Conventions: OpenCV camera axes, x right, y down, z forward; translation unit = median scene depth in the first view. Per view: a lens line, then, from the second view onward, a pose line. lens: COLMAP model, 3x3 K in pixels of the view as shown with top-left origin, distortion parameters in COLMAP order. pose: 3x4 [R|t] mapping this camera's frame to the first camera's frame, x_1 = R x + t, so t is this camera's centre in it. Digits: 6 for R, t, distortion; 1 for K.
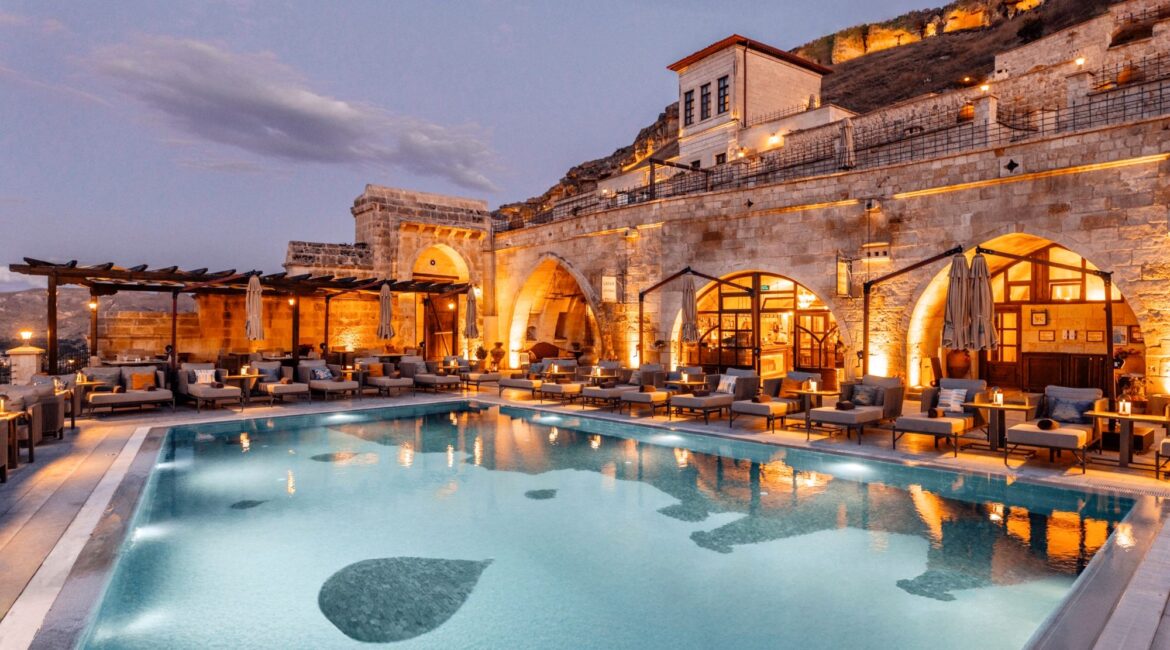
lens RADIAL K [[674.4, 0, 585.0], [0, 674.4, 325.0], [0, 0, 1]] dist [-0.000729, -0.000220]
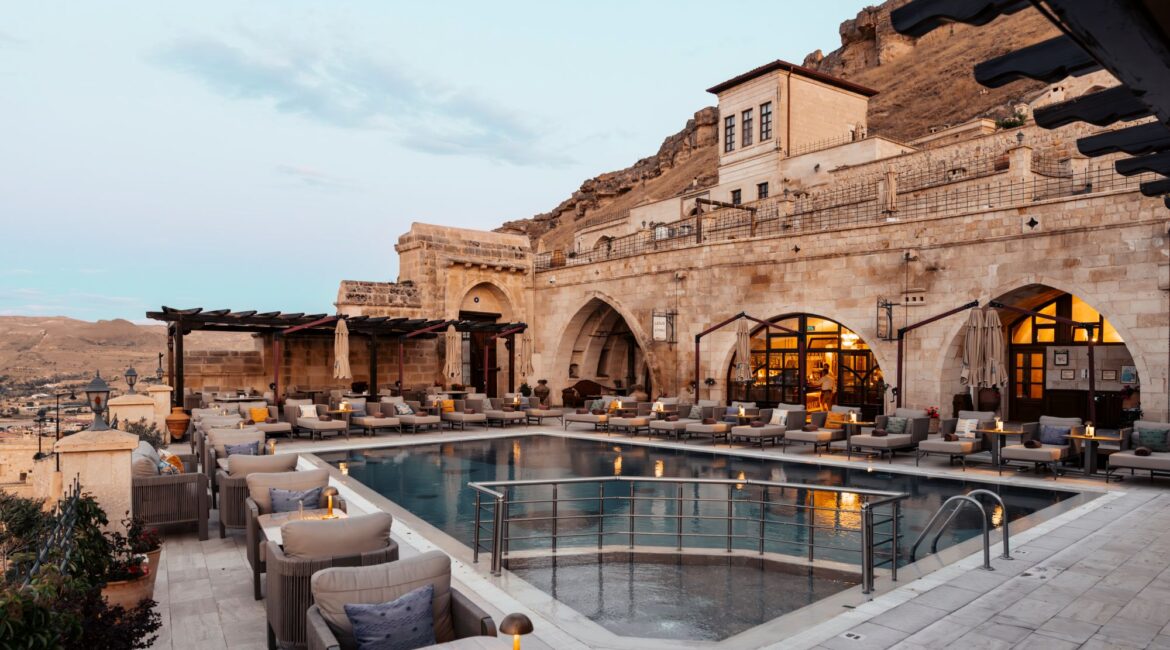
lens RADIAL K [[784.9, 0, 598.6], [0, 784.9, 370.7], [0, 0, 1]] dist [-0.001246, -0.001483]
pose [[0.999994, 0.000215, 0.003470, -0.060860], [-0.000267, 0.999889, 0.014895, -0.006658], [-0.003466, -0.014895, 0.999883, -0.199882]]
